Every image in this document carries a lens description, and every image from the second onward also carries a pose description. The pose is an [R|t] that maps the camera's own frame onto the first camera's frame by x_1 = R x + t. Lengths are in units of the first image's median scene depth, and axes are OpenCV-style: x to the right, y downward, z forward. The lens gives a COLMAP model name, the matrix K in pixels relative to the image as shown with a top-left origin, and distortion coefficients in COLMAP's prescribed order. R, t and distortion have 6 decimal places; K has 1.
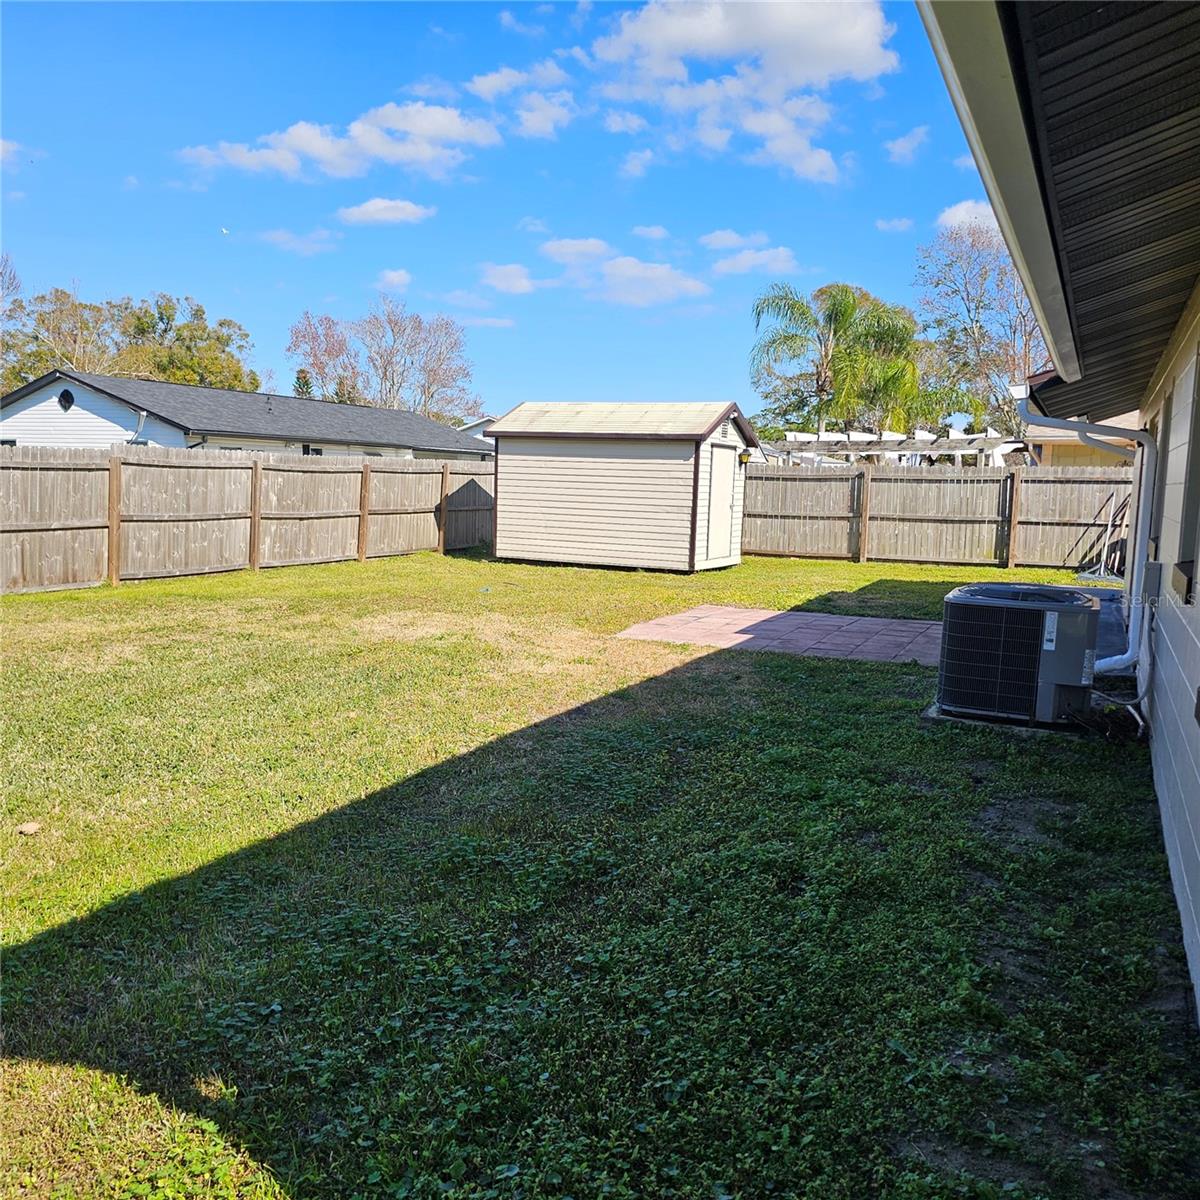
lens RADIAL K [[1071.7, 0, 600.5], [0, 1071.7, 601.4], [0, 0, 1]] dist [0.074530, -0.091562]
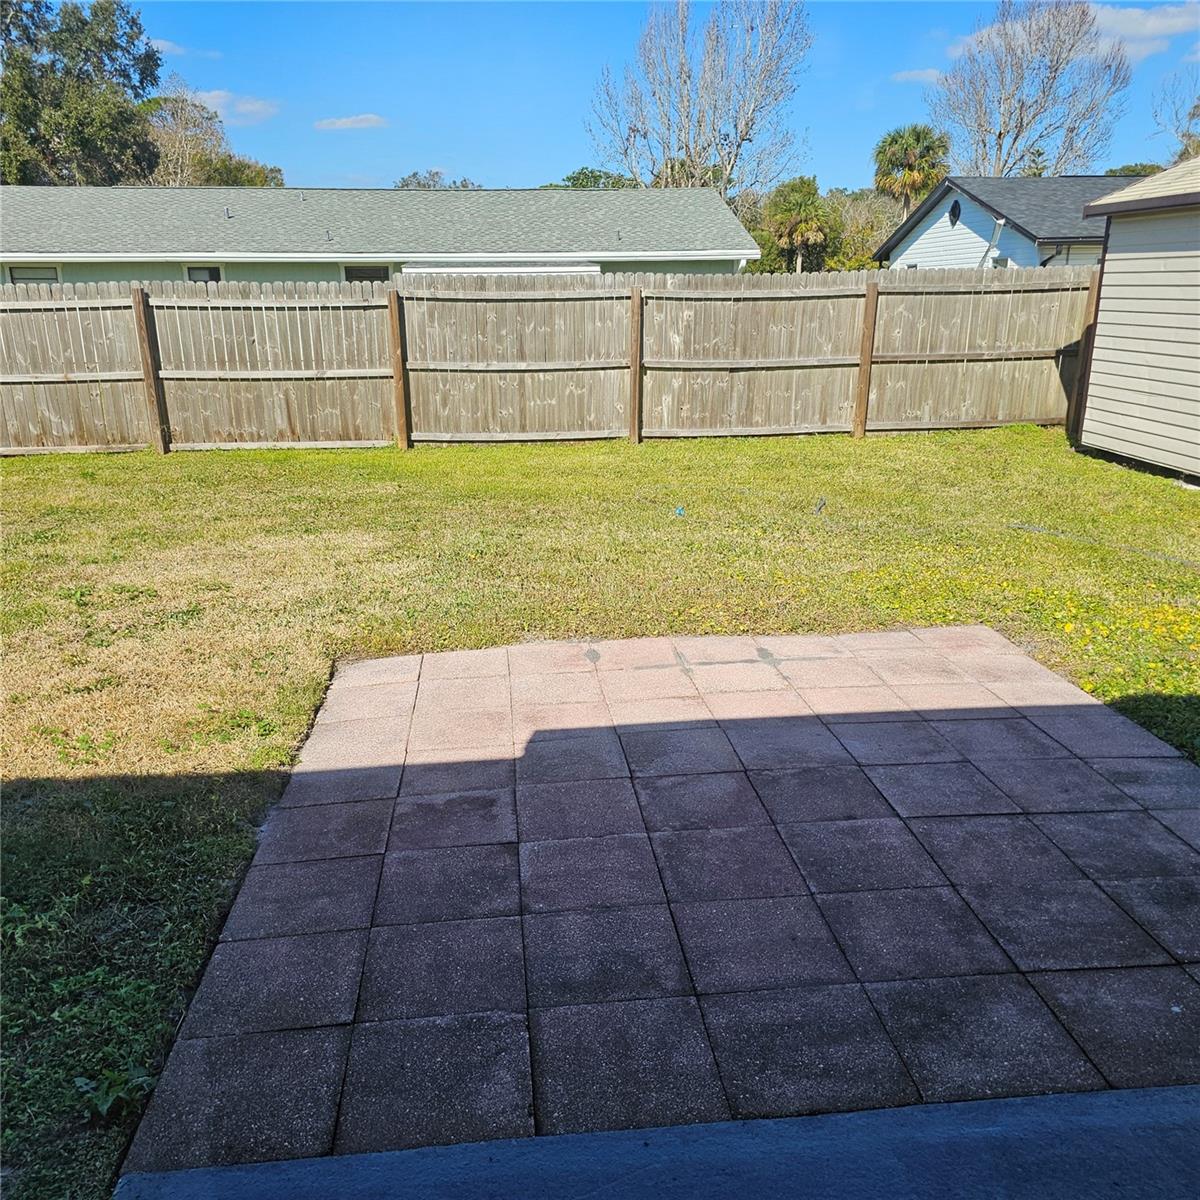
lens RADIAL K [[1071.7, 0, 597.2], [0, 1071.7, 620.2], [0, 0, 1]] dist [0.074530, -0.091562]
pose [[0.483763, 0.225172, -0.845737, 0.307100], [-0.077506, 0.973562, 0.214871, -0.061268], [0.871761, -0.038397, 0.488425, 0.570205]]
